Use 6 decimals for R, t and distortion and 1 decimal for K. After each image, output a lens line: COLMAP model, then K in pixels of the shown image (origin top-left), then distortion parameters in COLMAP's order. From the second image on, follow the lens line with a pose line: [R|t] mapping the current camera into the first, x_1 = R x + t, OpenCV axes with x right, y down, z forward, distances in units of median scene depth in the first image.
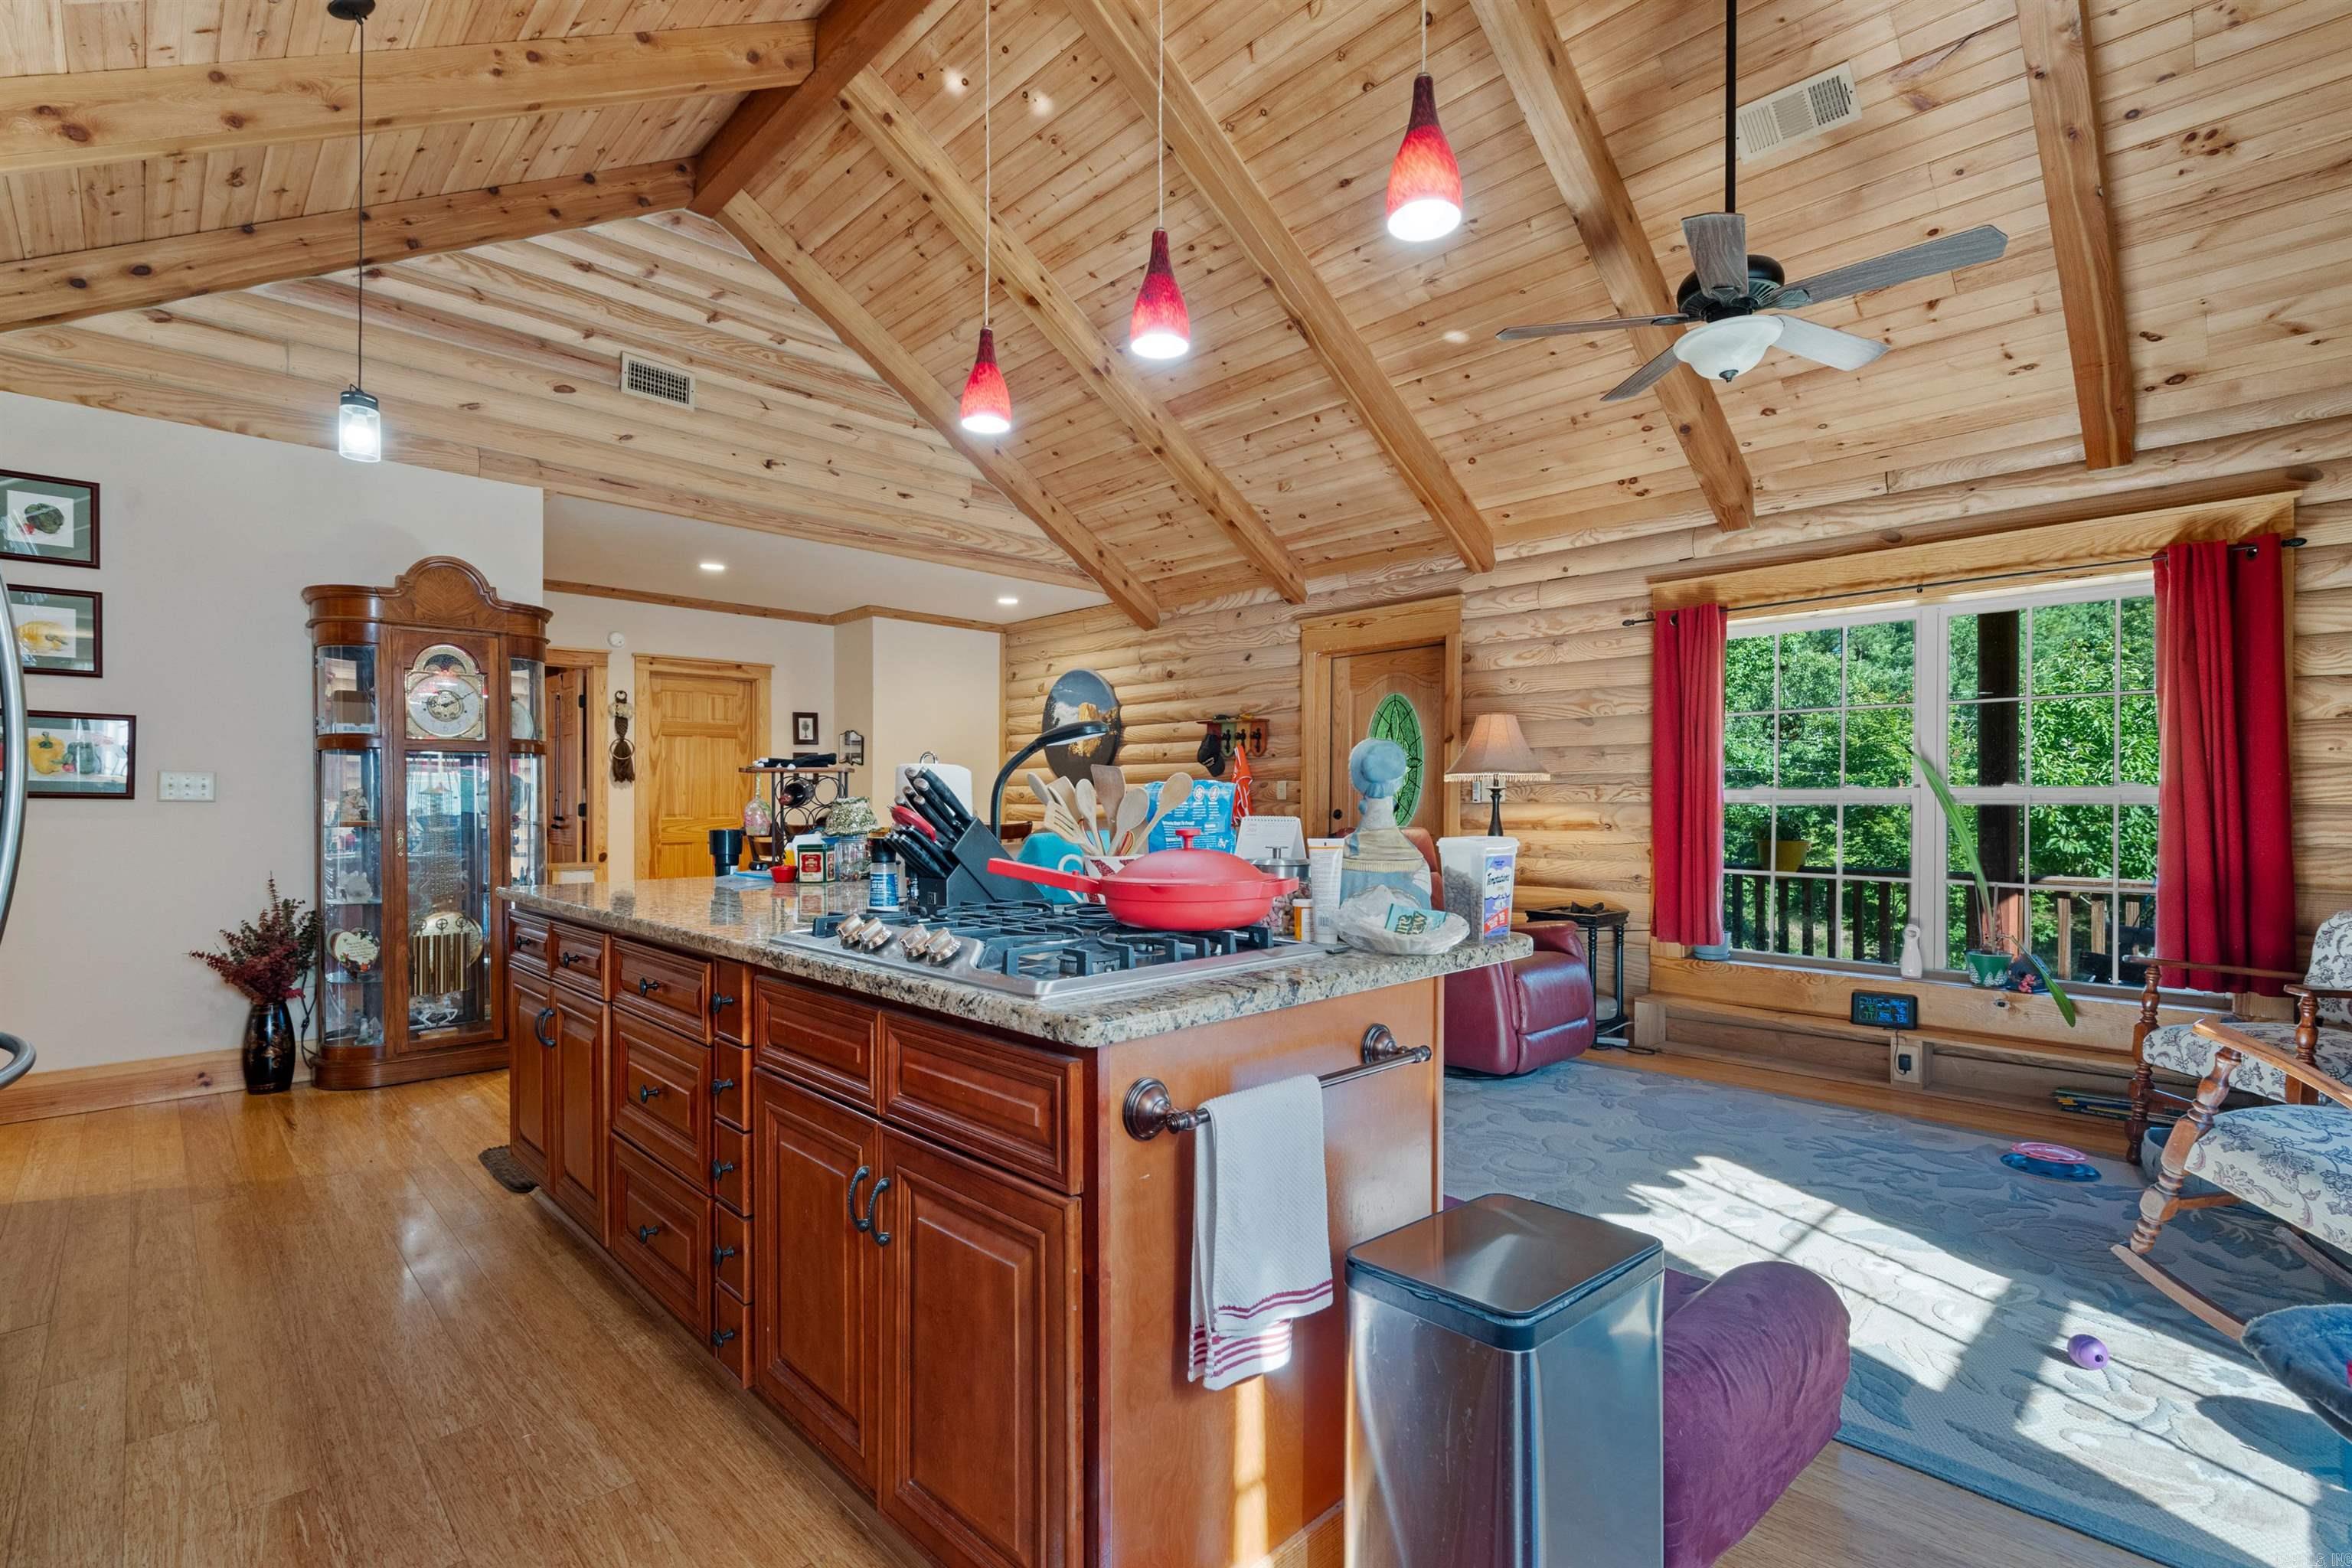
lens RADIAL K [[1067.1, 0, 1169.8], [0, 1067.1, 801.7], [0, 0, 1]] dist [0.001773, 0.000844]
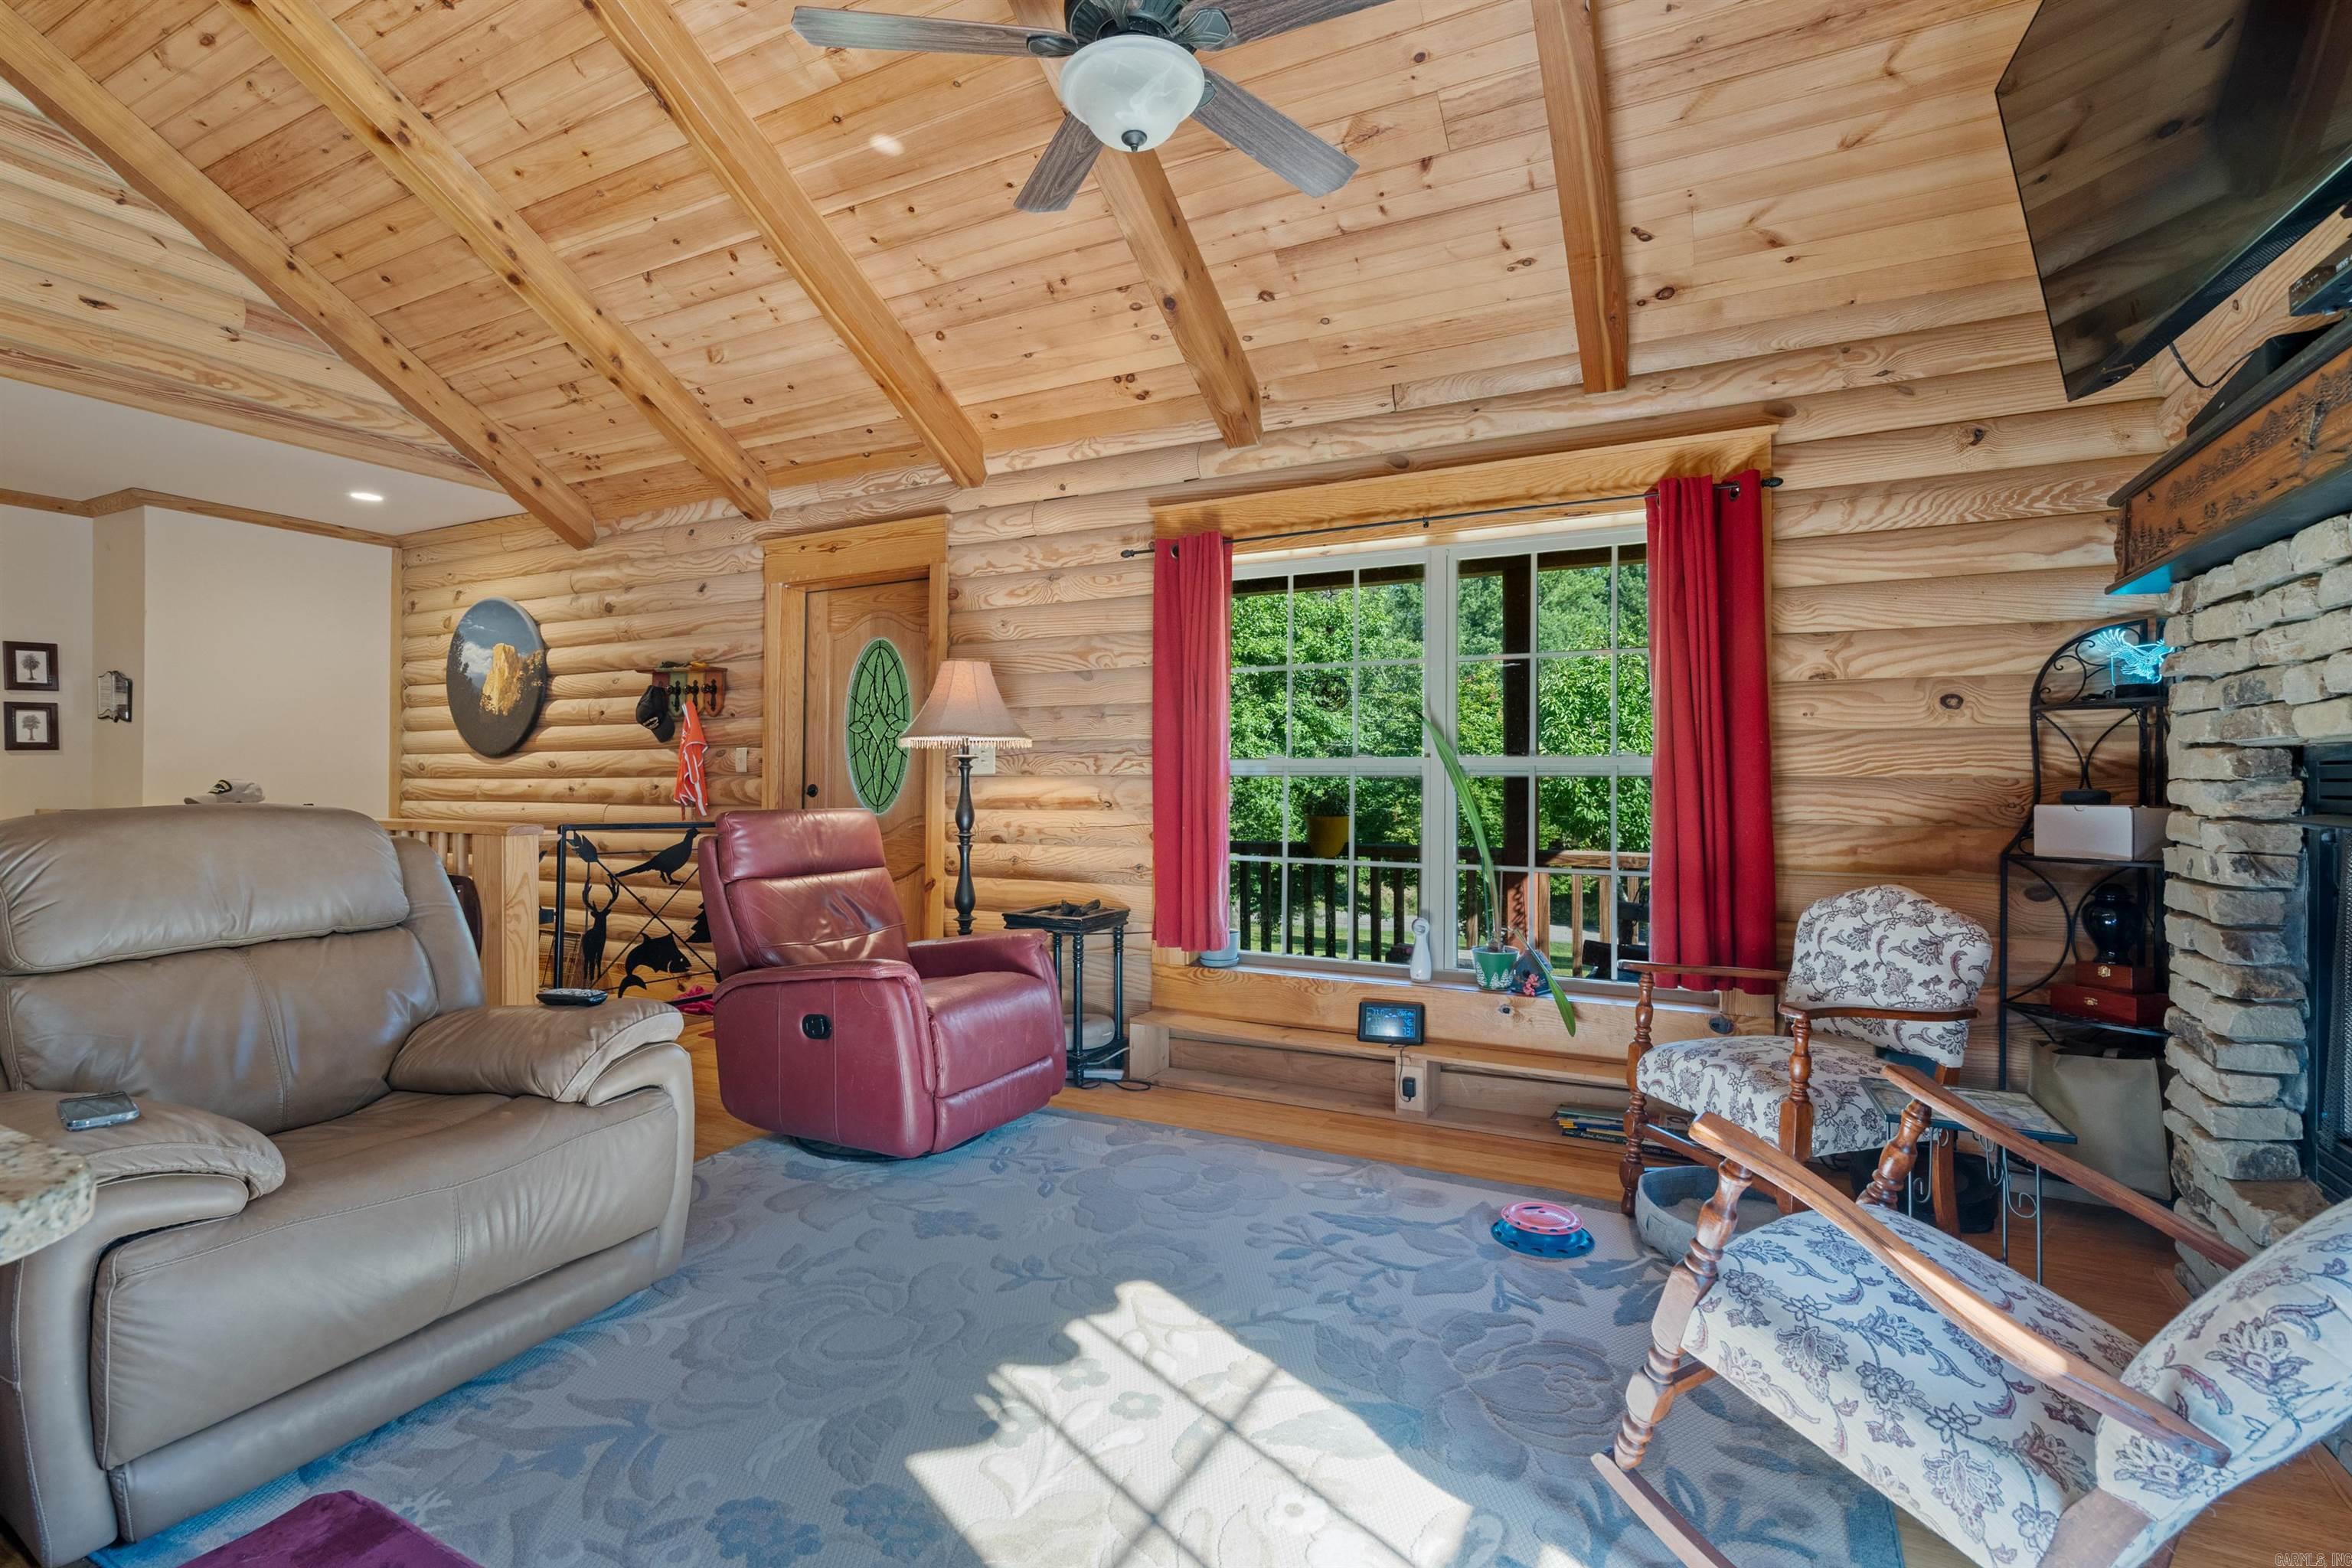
lens RADIAL K [[1078.2, 0, 1169.5], [0, 1078.2, 767.2], [0, 0, 1]] dist [-0.001131, 0.000994]
pose [[0.948531, 0.000923, 0.316684, 0.220832], [0.001464, 0.999972, -0.007299, 0.000744], [-0.316681, 0.007387, 0.948503, 0.235208]]
